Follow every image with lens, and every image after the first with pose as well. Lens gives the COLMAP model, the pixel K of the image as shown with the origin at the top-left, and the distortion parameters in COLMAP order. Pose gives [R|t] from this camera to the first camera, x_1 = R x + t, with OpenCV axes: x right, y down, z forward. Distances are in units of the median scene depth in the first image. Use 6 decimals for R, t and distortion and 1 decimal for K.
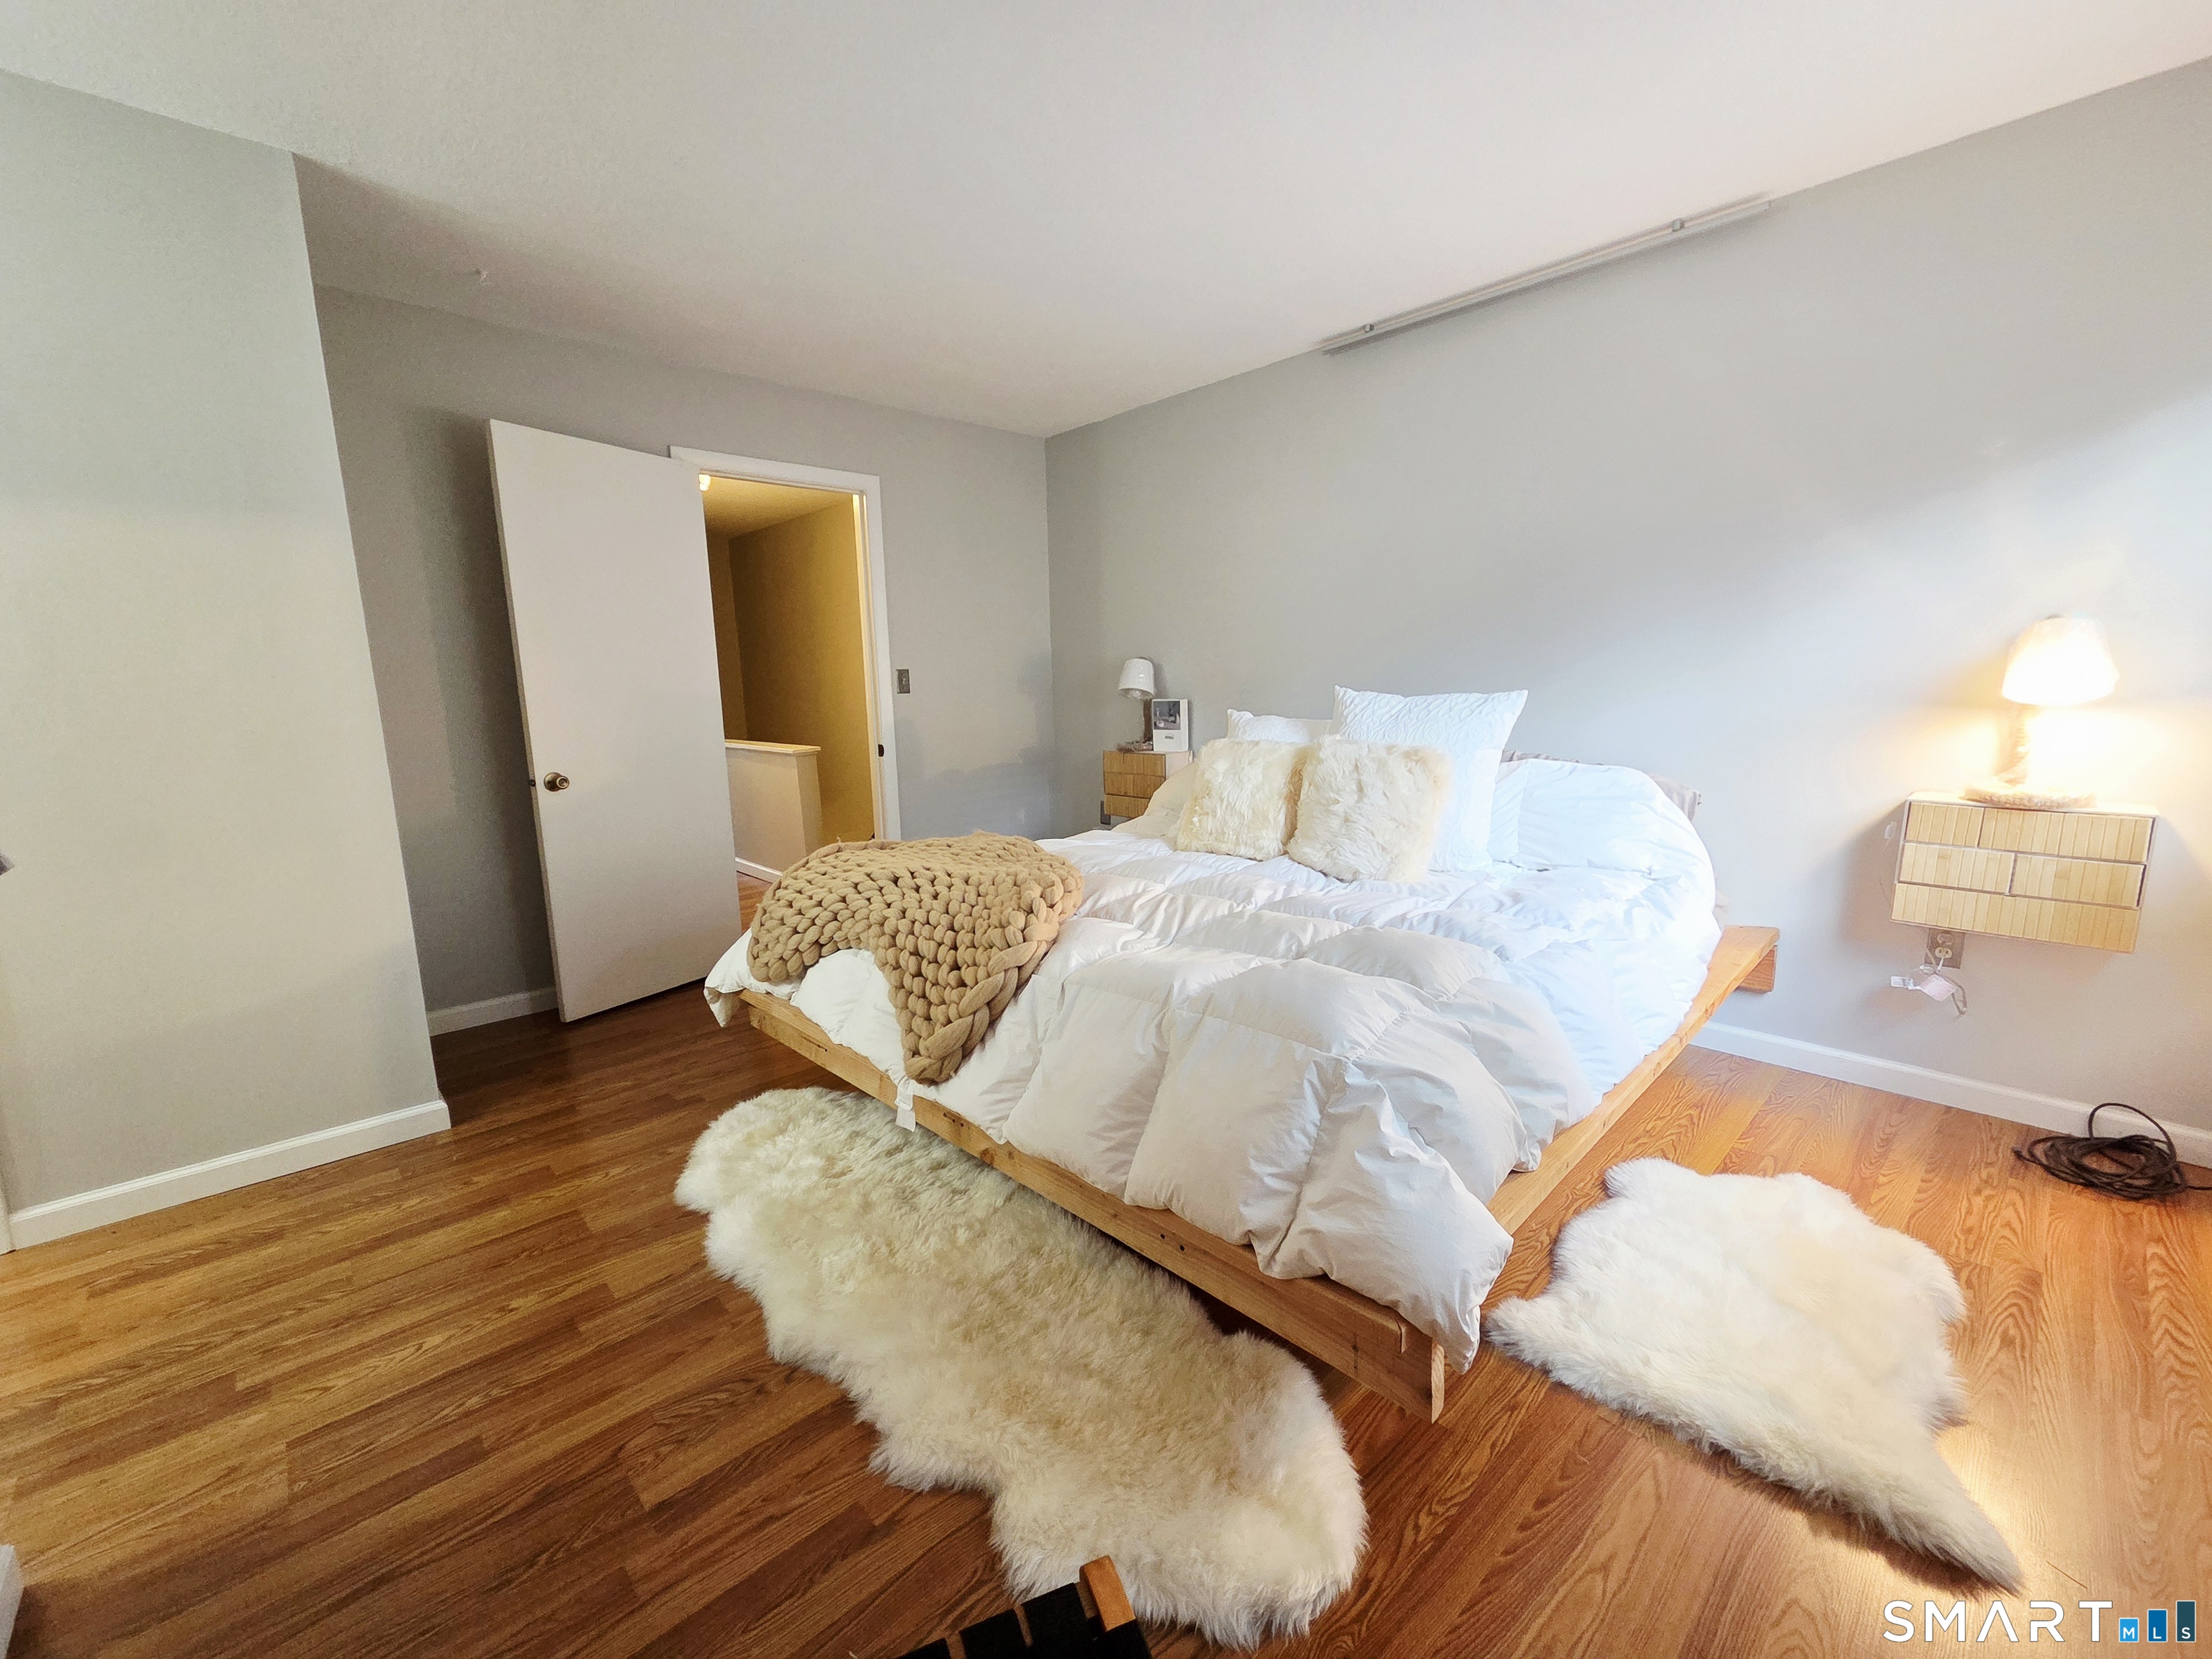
lens RADIAL K [[906.7, 0, 1128.6], [0, 906.7, 829.5], [0, 0, 1]] dist [0.002158, 0.000494]
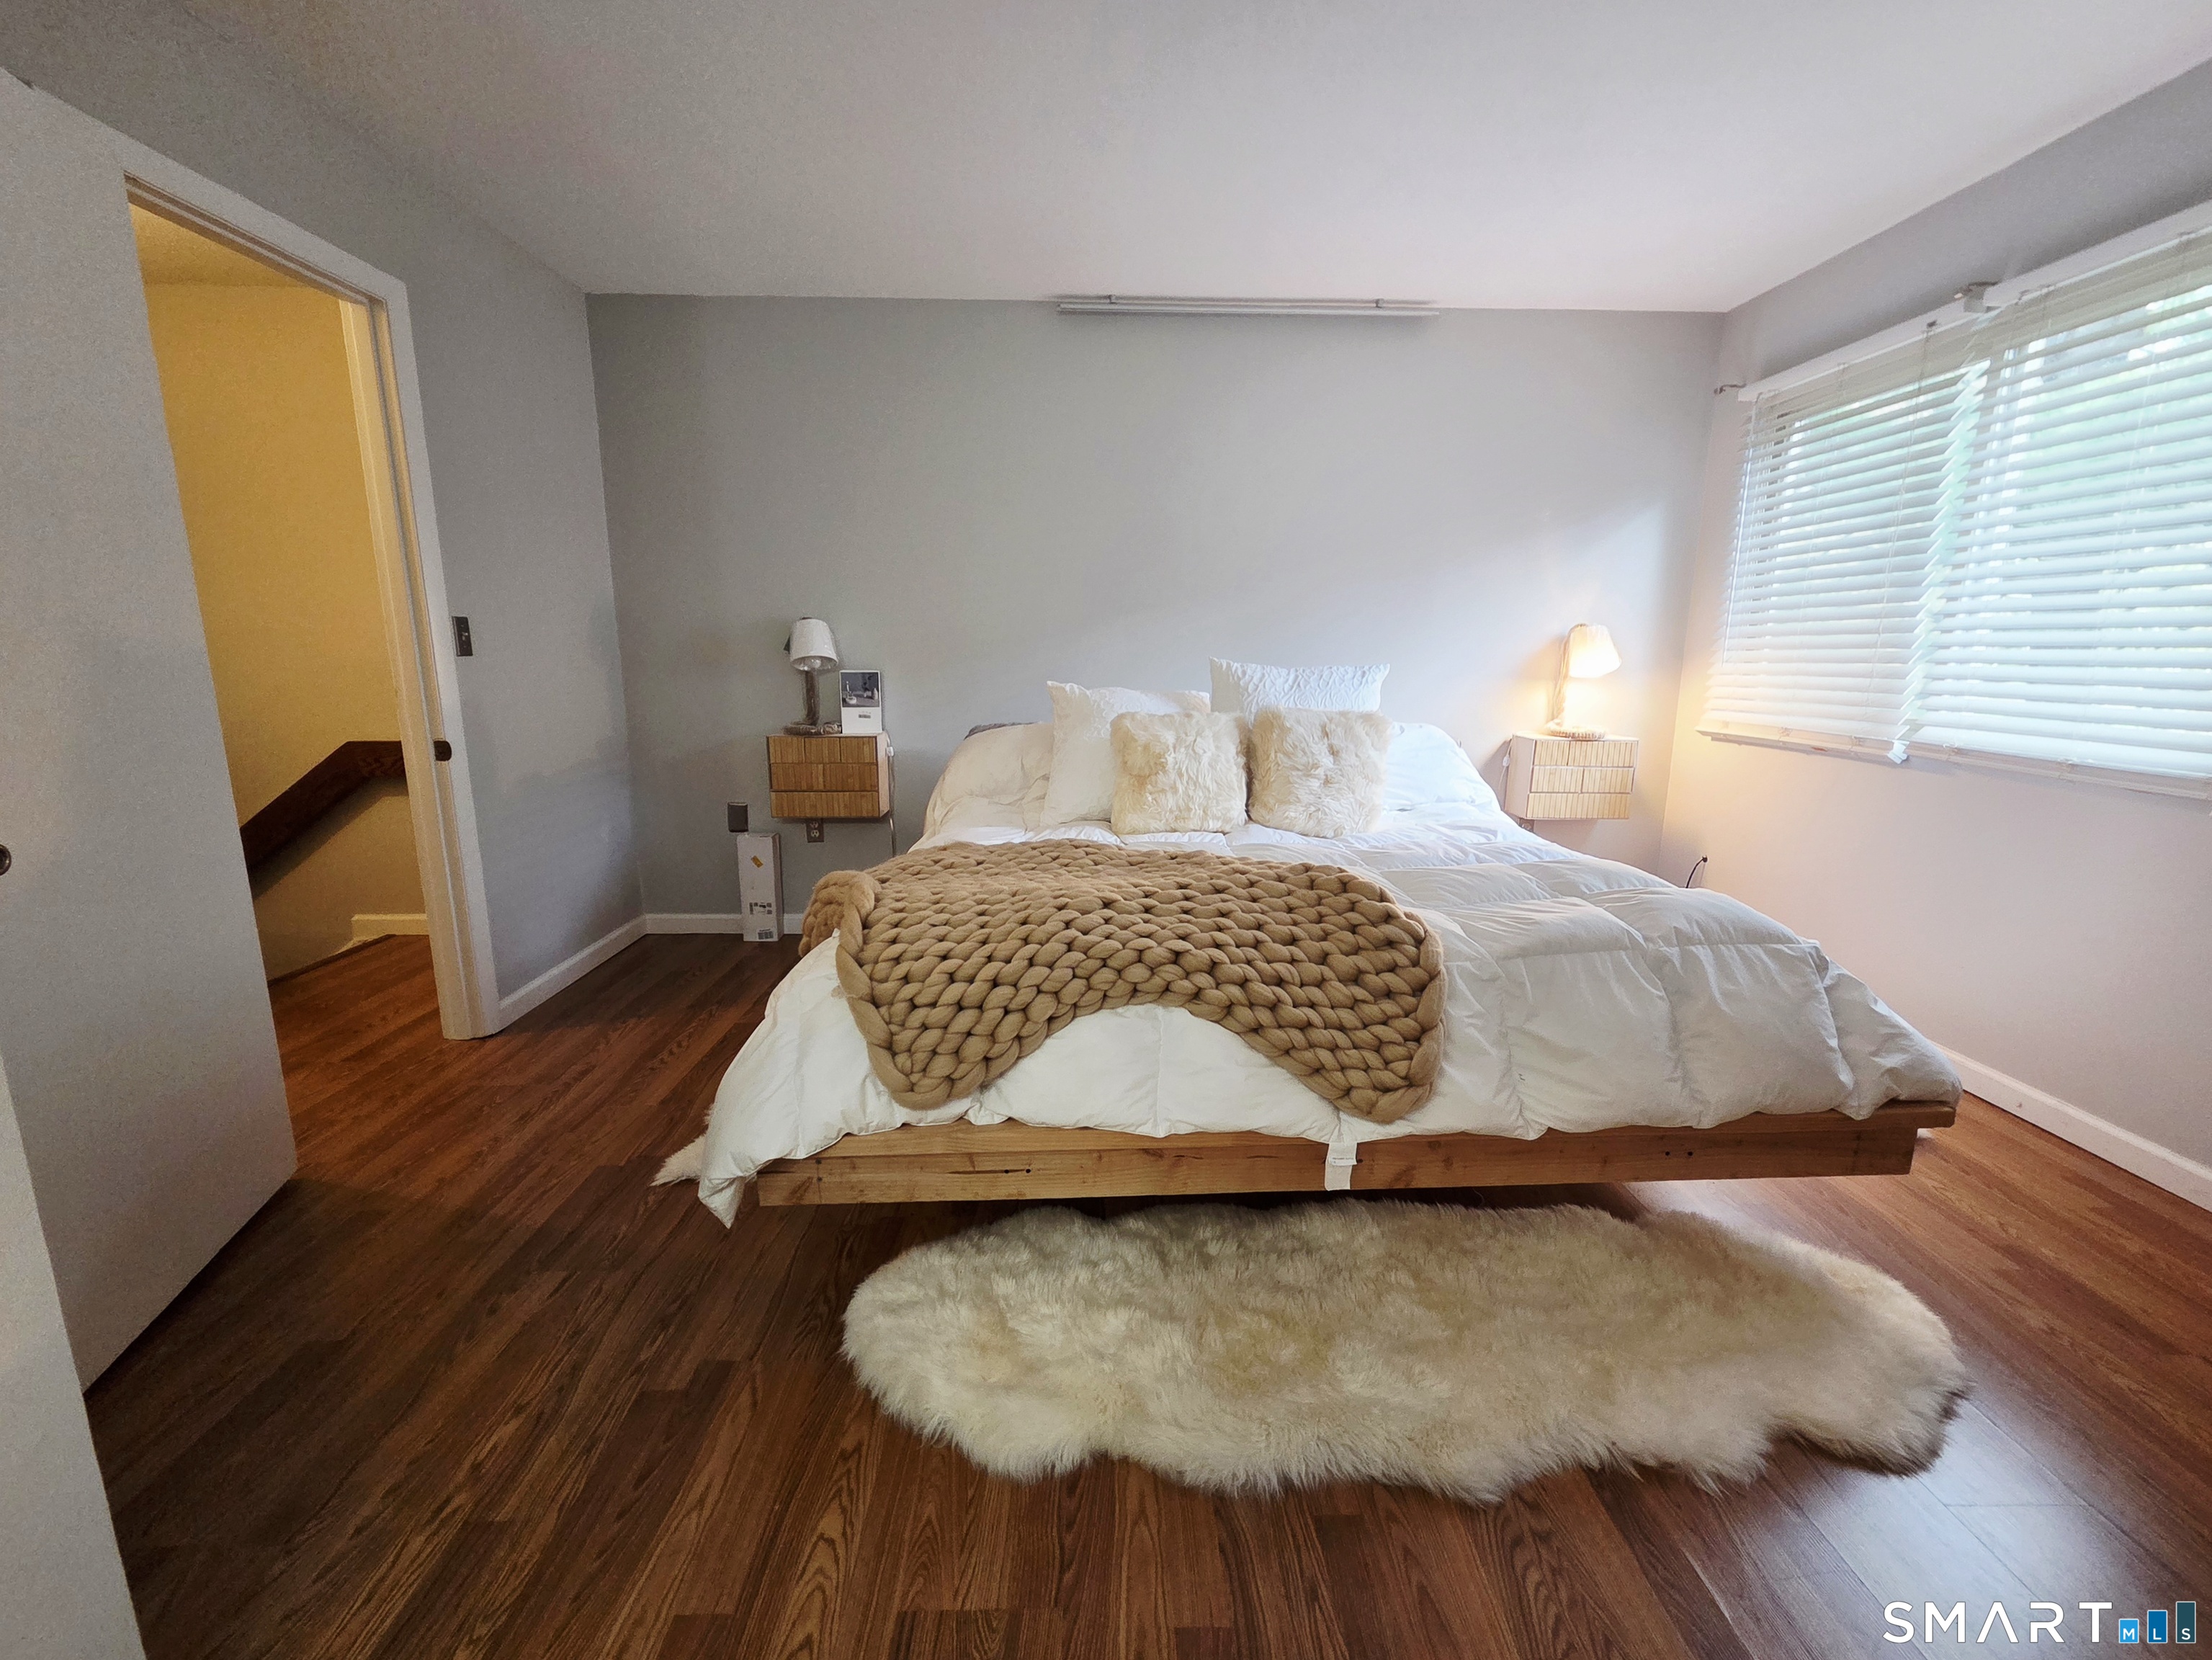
lens RADIAL K [[906.8, 0, 1121.5], [0, 906.8, 830.5], [0, 0, 1]] dist [0.002158, 0.000494]
pose [[0.666052, -0.119991, 0.736191, -0.698856], [0.101671, 0.992369, 0.069760, -0.050642], [-0.738944, 0.028385, 0.673169, 0.432629]]
